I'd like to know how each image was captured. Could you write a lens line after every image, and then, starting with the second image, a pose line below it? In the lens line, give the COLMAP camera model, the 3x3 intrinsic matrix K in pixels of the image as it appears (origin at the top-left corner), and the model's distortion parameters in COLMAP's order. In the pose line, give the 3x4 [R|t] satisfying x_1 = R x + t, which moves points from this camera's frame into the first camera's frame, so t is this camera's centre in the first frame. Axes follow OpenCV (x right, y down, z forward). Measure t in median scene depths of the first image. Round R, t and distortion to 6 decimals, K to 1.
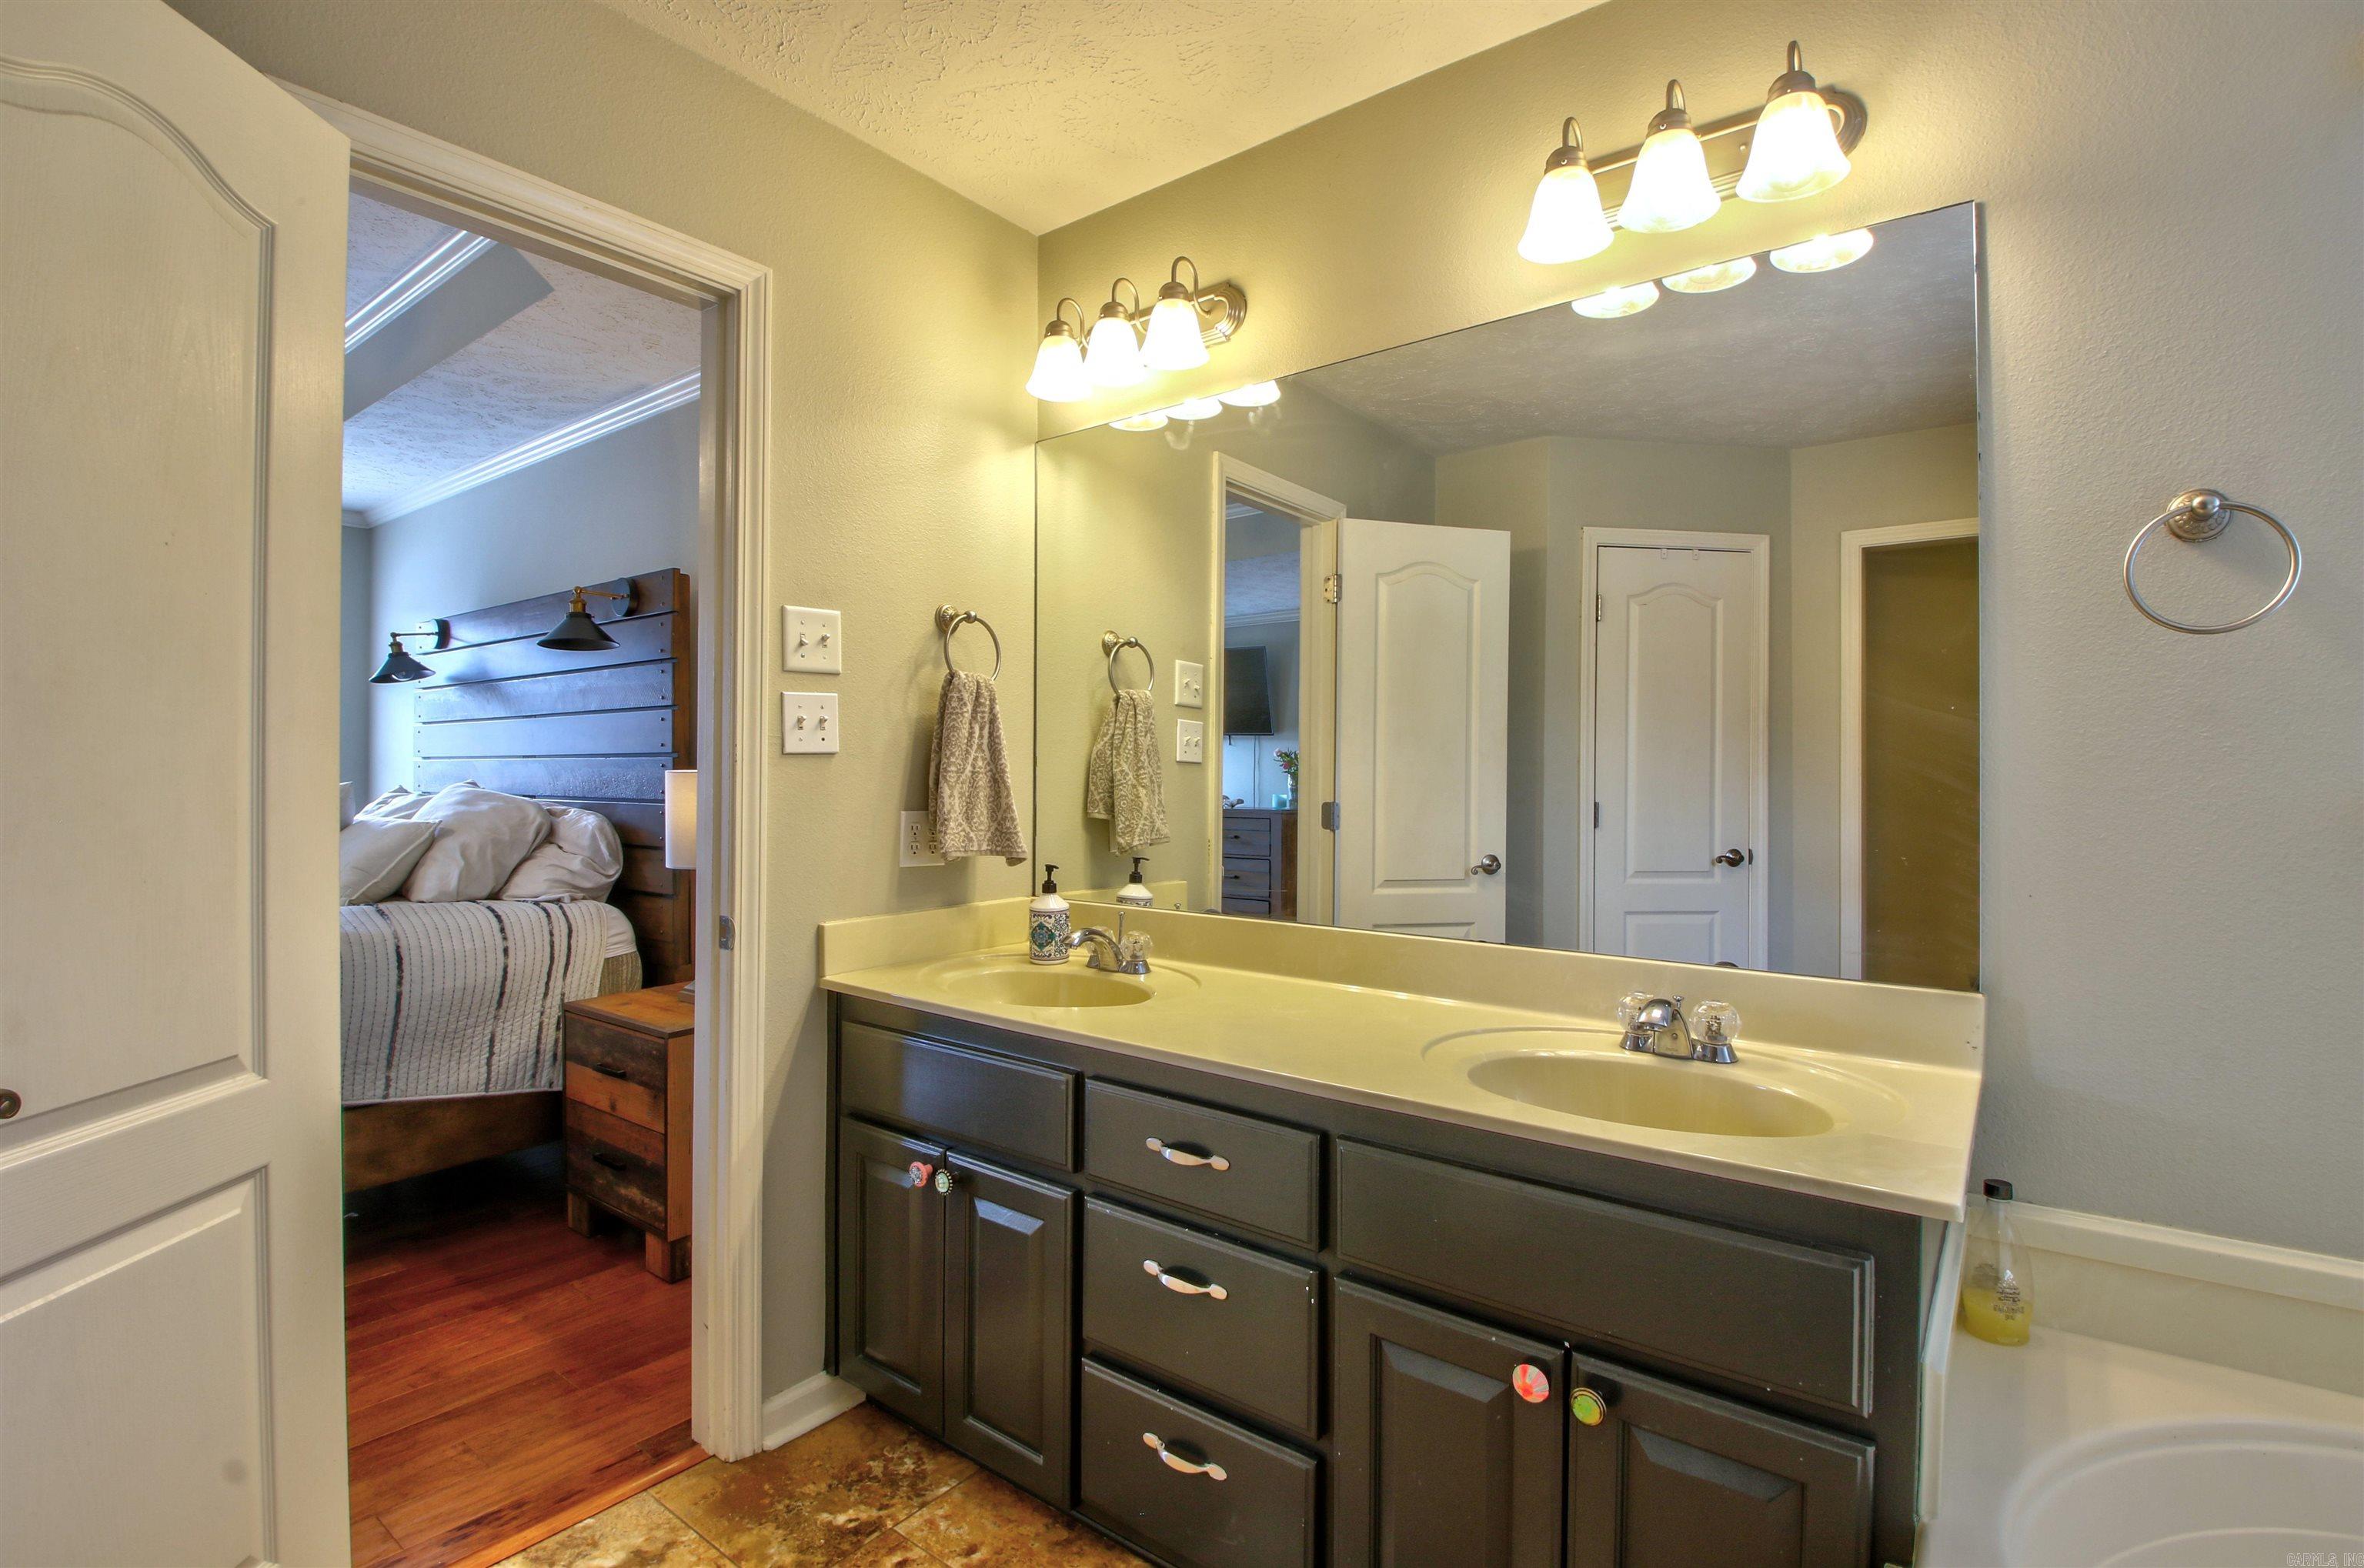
lens RADIAL K [[1096.9, 0, 1178.6], [0, 1096.9, 770.9], [0, 0, 1]] dist [0.037122, -0.049855]
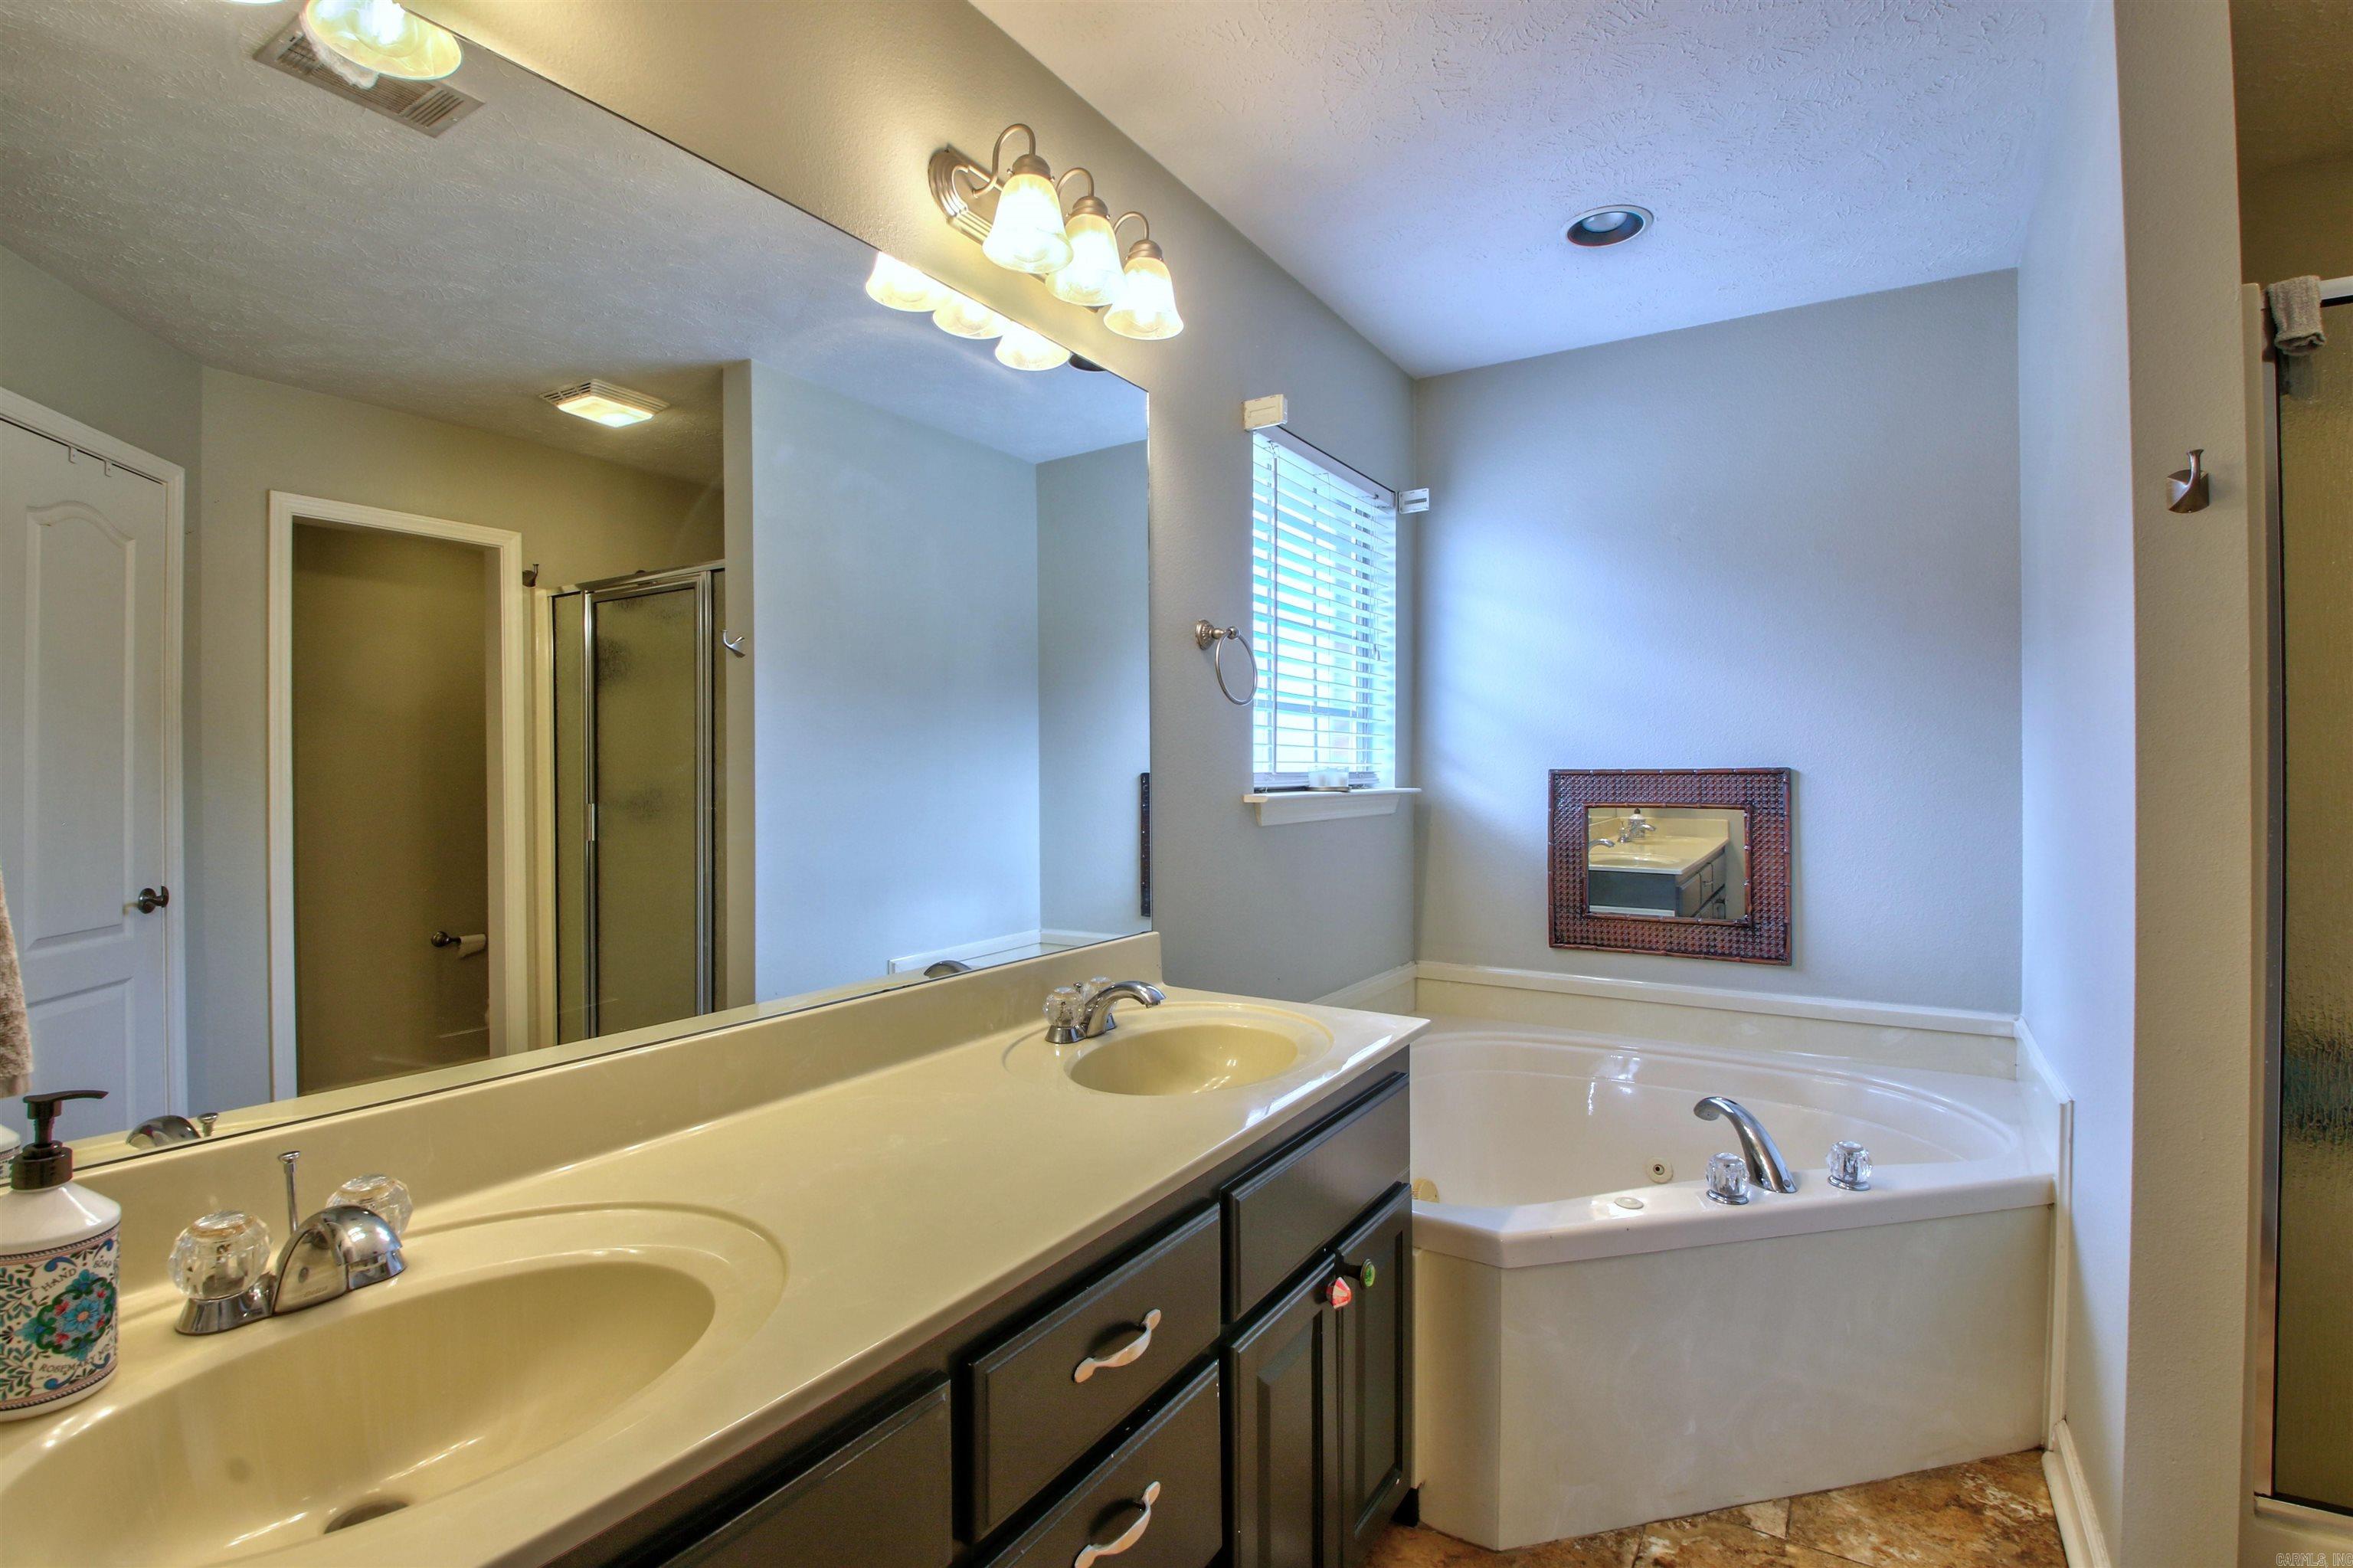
lens RADIAL K [[1066.8, 0, 1176.5], [0, 1066.8, 784.0], [0, 0, 1]] dist [0.000175, -0.015211]
pose [[-0.113689, -0.008697, 0.993478, -0.258554], [0.001206, 0.999960, 0.008892, -0.003249], [-0.993516, 0.002209, -0.113674, 0.410009]]
